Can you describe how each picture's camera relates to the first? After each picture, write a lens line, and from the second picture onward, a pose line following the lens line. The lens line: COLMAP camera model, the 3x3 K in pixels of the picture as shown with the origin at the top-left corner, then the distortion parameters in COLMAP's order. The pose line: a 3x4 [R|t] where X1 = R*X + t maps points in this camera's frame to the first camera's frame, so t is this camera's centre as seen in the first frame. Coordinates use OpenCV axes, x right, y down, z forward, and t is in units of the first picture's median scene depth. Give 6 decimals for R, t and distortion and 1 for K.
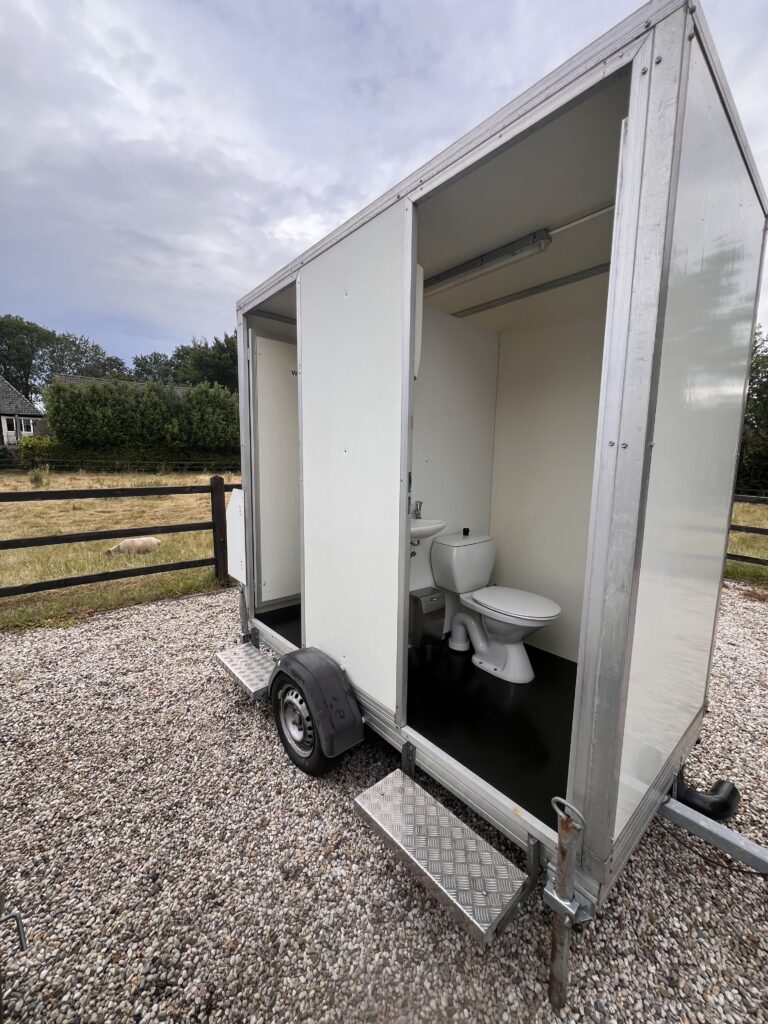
lens RADIAL K [[405.8, 0, 389.3], [0, 405.8, 510.7], [0, 0, 1]] dist [0.008151, 0.000043]
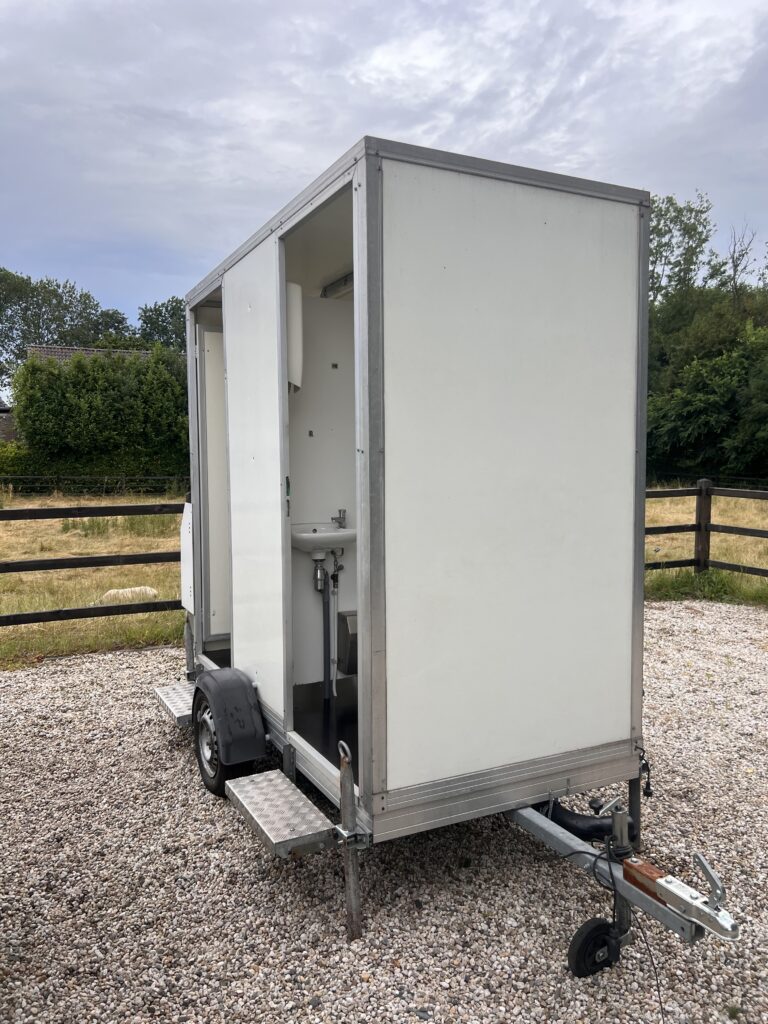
lens RADIAL K [[773.0, 0, 380.8], [0, 773.0, 511.9], [0, 0, 1]] dist [0.071052, -0.005869]
pose [[0.966934, -0.010894, -0.254794, 0.433024], [-0.005761, 0.997899, -0.064528, 0.068077], [0.254962, 0.063863, 0.964840, -0.475647]]
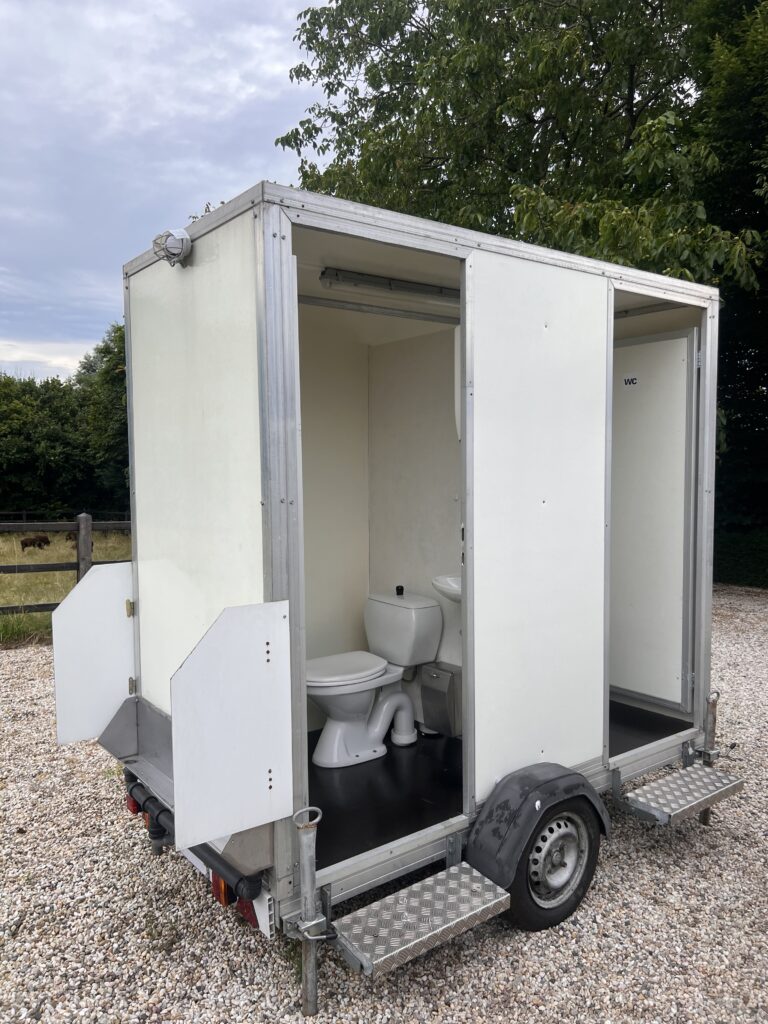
lens RADIAL K [[773.0, 0, 383.6], [0, 773.0, 508.6], [0, 0, 1]] dist [0.071052, -0.005869]
pose [[0.061948, -0.079711, 0.994891, -1.137481], [0.127209, 0.989307, 0.071342, -0.188383], [-0.989940, 0.122139, 0.071426, 0.788994]]
